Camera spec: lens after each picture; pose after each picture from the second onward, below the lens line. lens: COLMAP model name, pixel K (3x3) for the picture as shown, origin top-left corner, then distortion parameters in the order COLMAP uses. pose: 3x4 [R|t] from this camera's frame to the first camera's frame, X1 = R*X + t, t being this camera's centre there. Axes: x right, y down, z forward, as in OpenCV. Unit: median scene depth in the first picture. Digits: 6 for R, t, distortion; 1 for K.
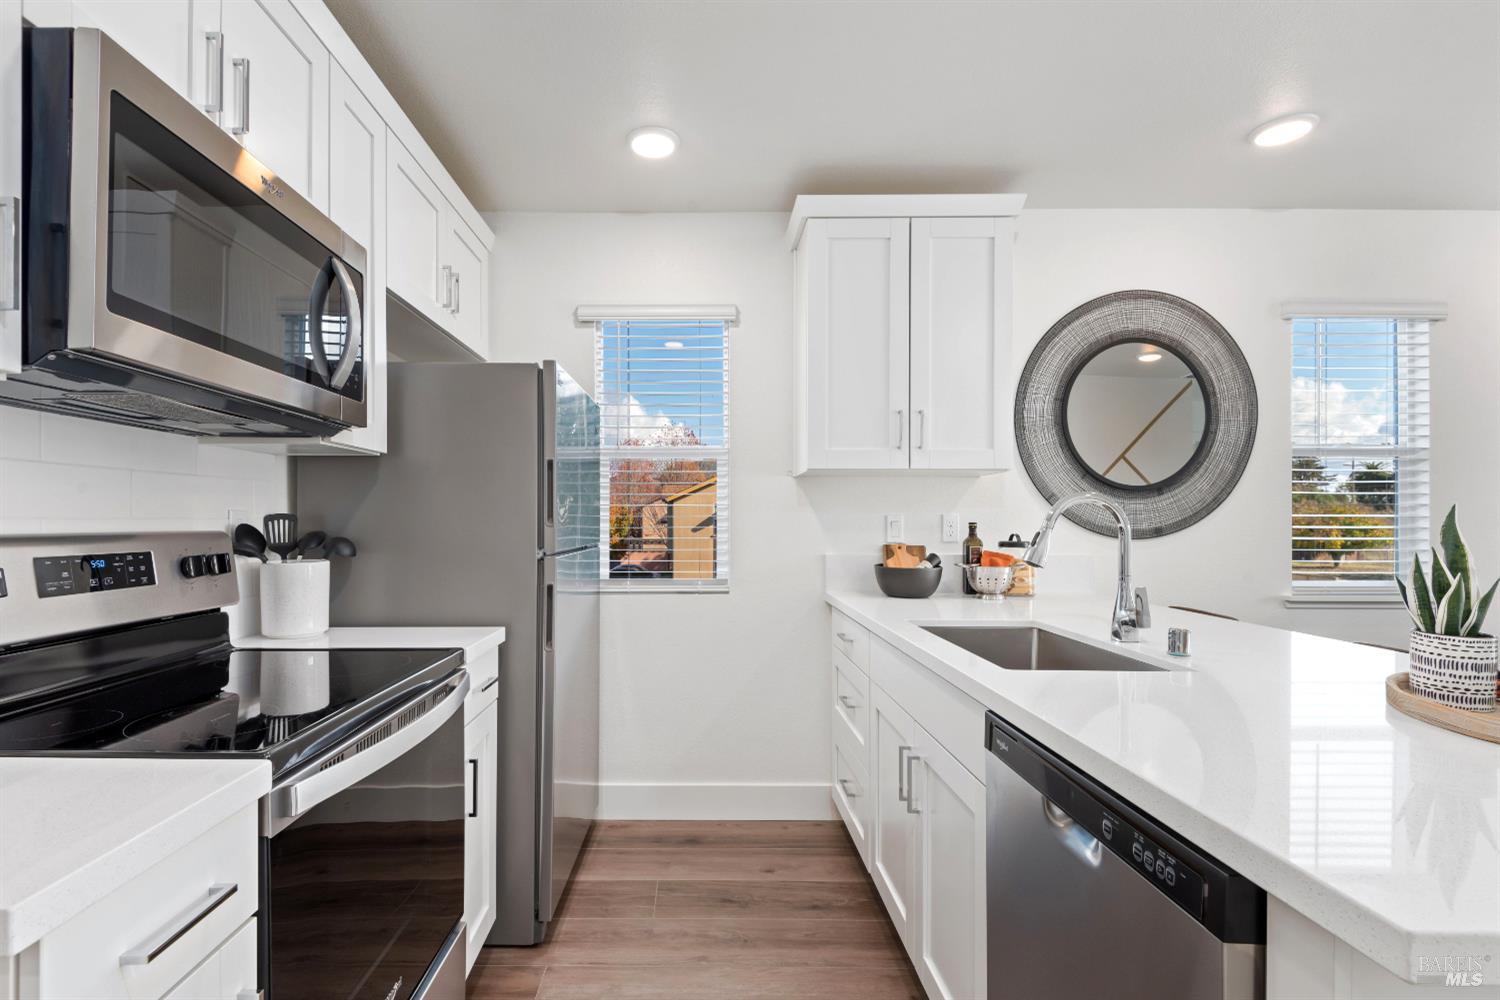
lens RADIAL K [[716.6, 0, 660.4], [0, 716.6, 519.3], [0, 0, 1]] dist [0.017236, -0.001263]
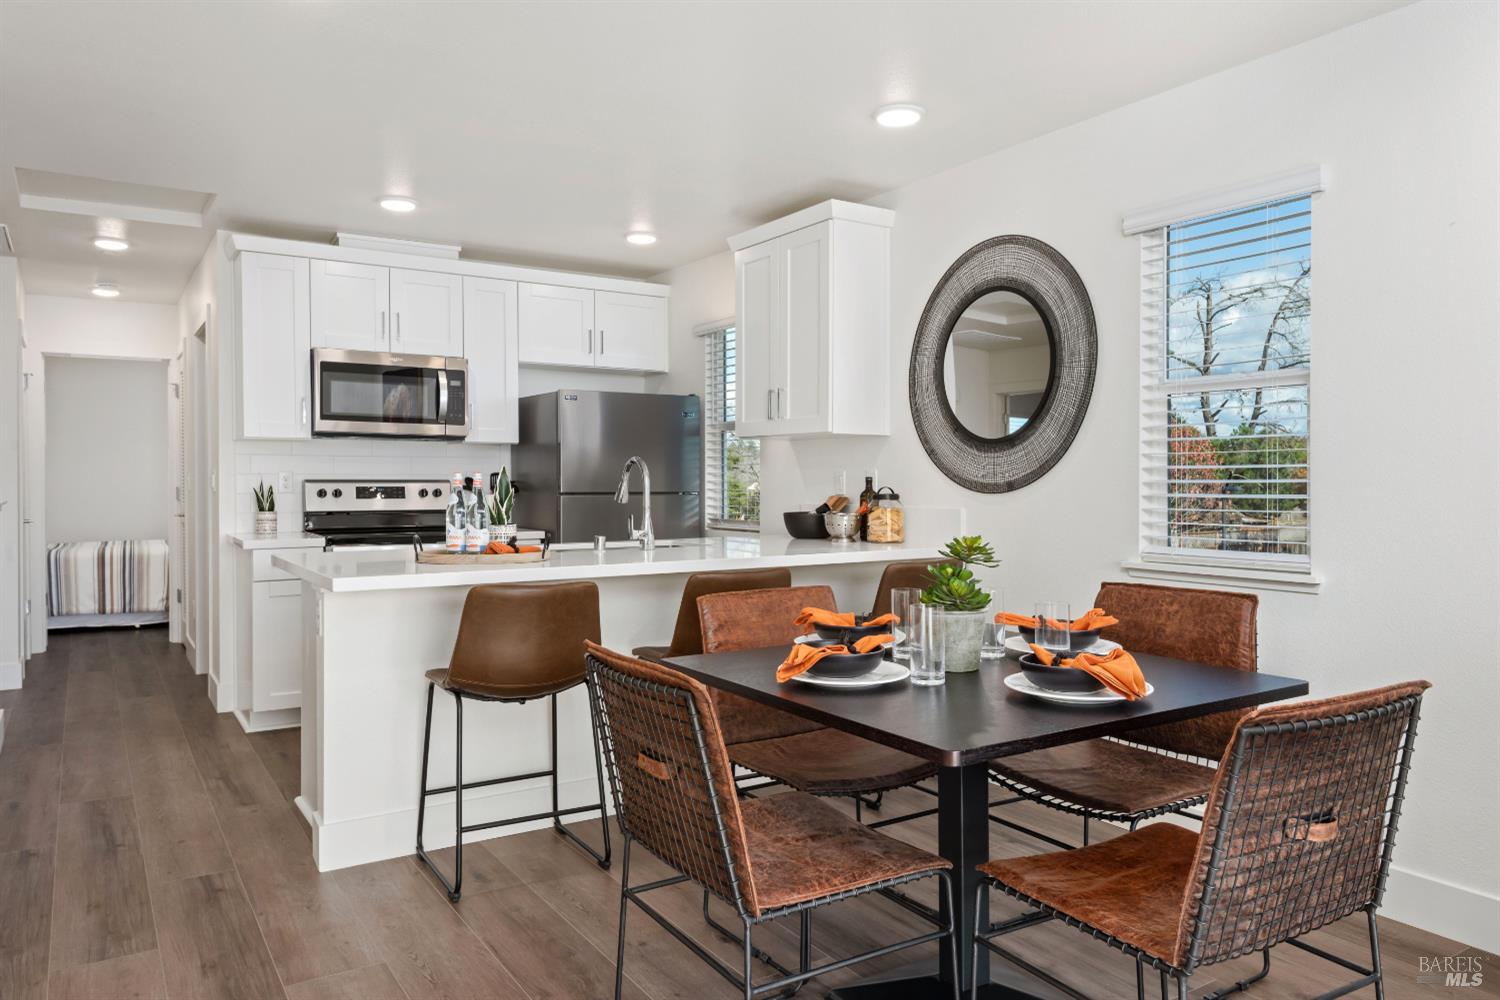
lens RADIAL K [[989.4, 0, 750.0], [0, 989.4, 500.0], [0, 0, 1]] dist [0.042807, 0.002165]
pose [[0.561293, 0.015925, -0.827464, 1.686951], [-0.001436, 0.999832, 0.018269, 0.013034], [0.827616, -0.009066, 0.561221, -0.026237]]
